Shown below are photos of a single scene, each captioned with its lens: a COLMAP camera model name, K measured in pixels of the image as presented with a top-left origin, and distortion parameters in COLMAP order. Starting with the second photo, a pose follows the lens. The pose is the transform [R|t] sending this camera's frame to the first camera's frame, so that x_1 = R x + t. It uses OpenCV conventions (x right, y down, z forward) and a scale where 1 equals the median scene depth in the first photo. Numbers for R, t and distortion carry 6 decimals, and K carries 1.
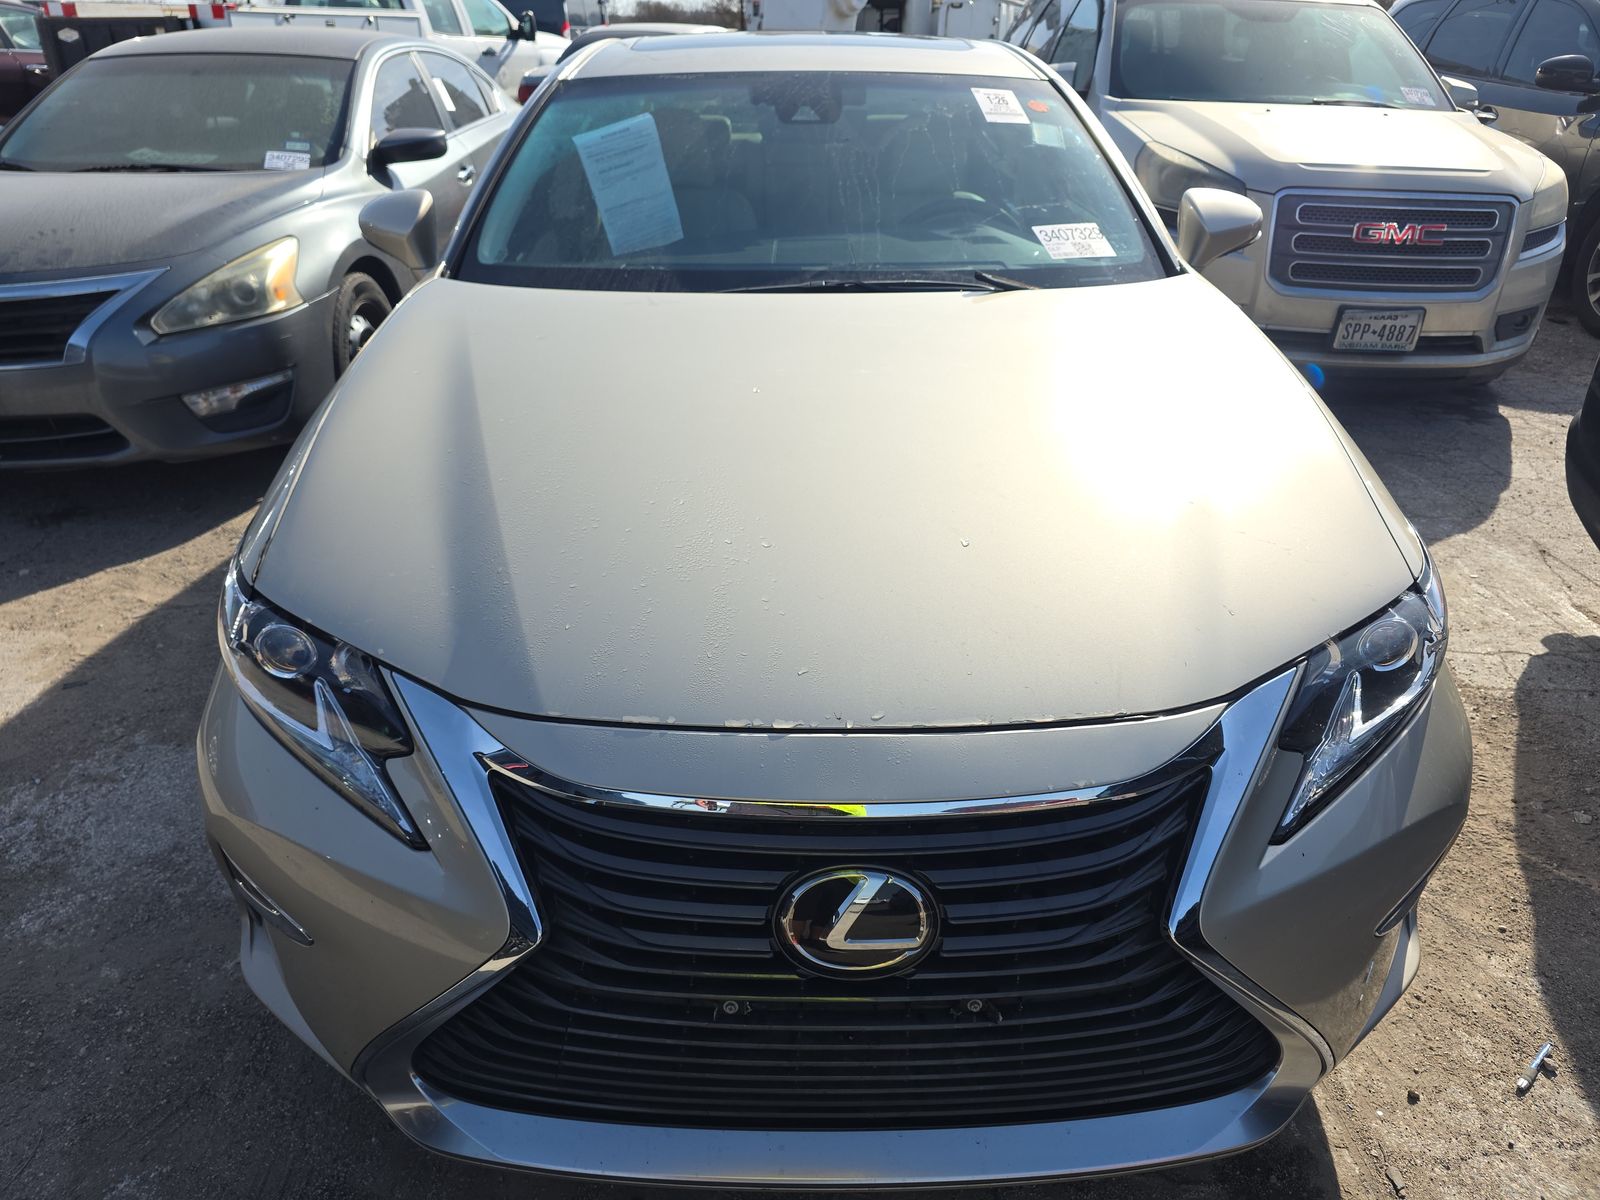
lens RADIAL K [[1035.7, 0, 807.3], [0, 1035.7, 560.0], [0, 0, 1]] dist [0.024220, -0.049514]
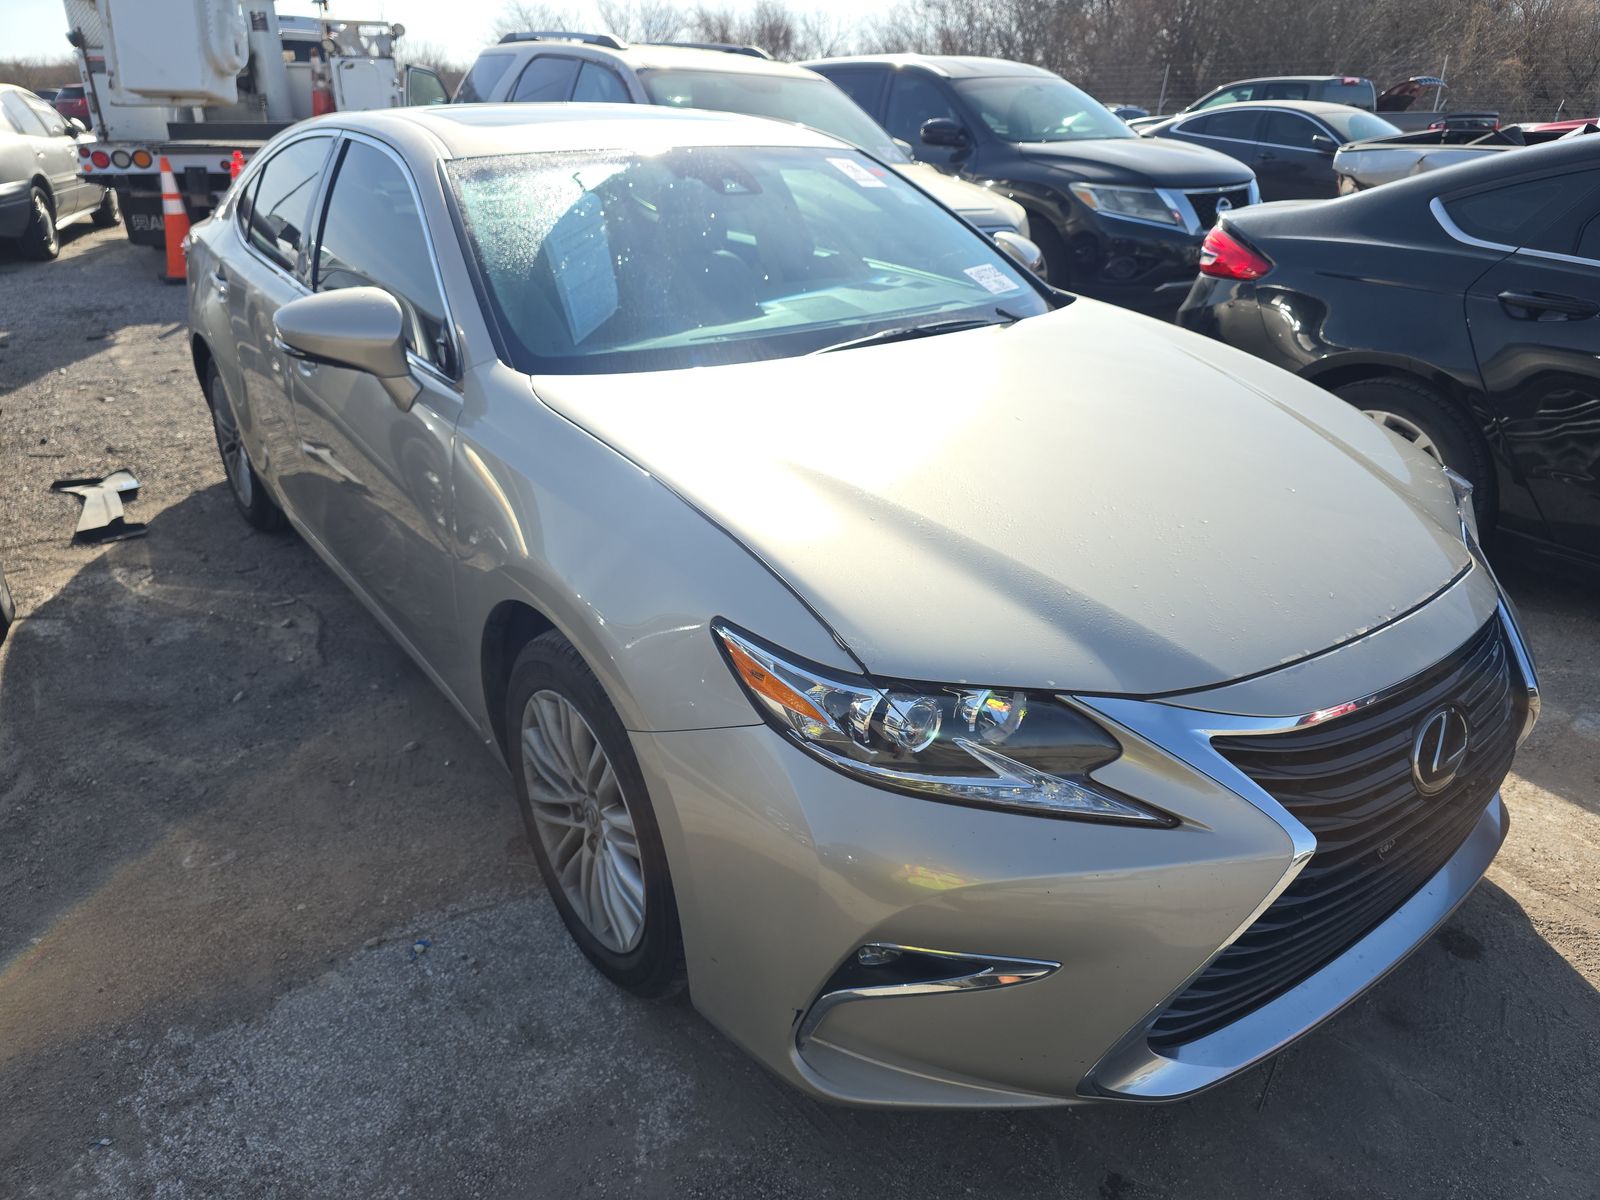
lens RADIAL K [[1035.7, 0, 807.3], [0, 1035.7, 560.0], [0, 0, 1]] dist [0.024220, -0.049514]
pose [[0.810453, -0.221140, 0.542460, -0.692771], [0.246072, 0.968866, 0.027329, -0.076571], [-0.531615, 0.111336, 0.839637, 0.120291]]
